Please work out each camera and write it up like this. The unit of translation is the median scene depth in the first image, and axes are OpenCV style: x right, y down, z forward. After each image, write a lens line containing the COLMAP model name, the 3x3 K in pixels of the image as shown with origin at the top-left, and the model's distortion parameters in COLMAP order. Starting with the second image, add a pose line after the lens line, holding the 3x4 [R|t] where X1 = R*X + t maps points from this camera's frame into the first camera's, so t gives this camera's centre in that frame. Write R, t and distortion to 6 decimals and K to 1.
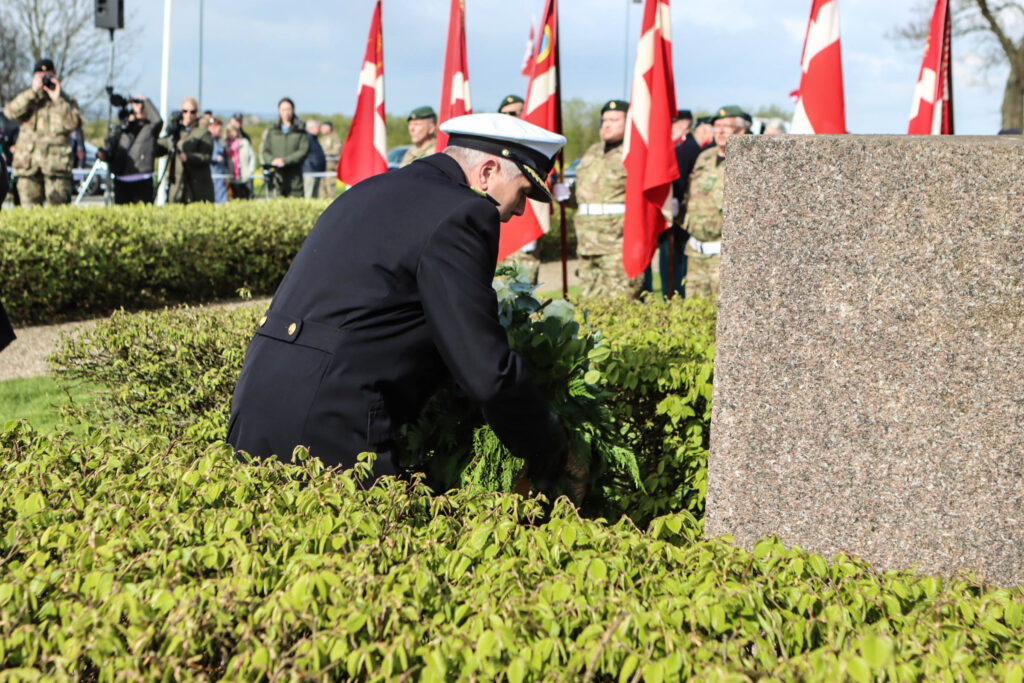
lens RADIAL K [[1797.2, 0, 512.0], [0, 1797.2, 341.5], [0, 0, 1]] dist [-0.049928, 0.120402]
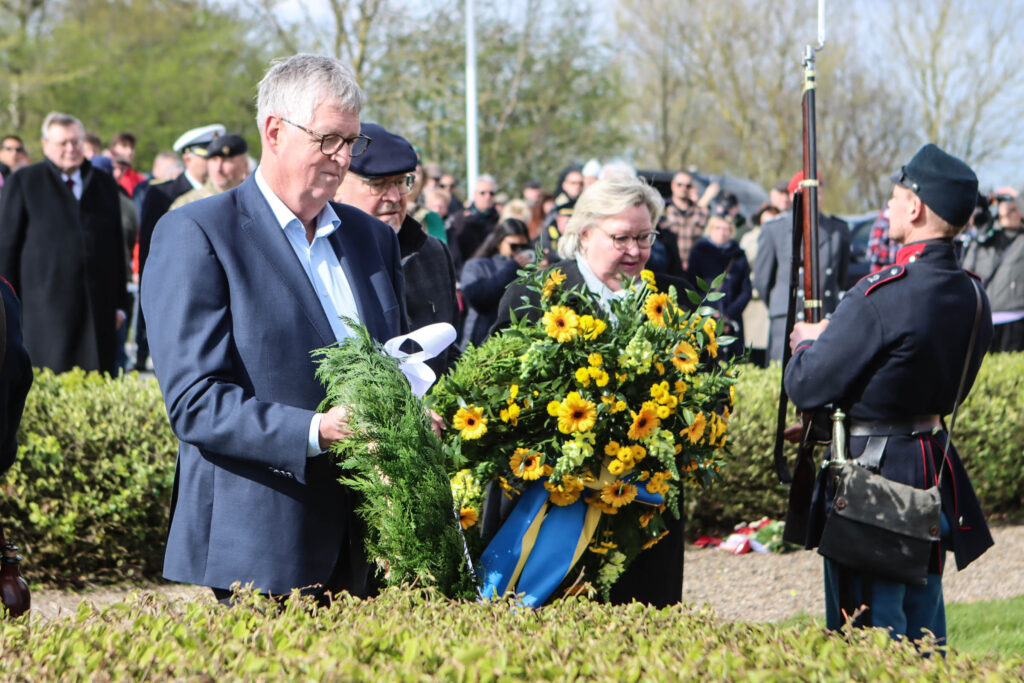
lens RADIAL K [[2710.0, 0, 512.0], [0, 2710.0, 341.5], [0, 0, 1]] dist [0.089130, 0.471959]
pose [[0.918268, 0.019192, -0.395493, -0.065838], [-0.051192, 0.996196, -0.070517, 0.010427], [0.392636, 0.085000, 0.915758, -0.137611]]
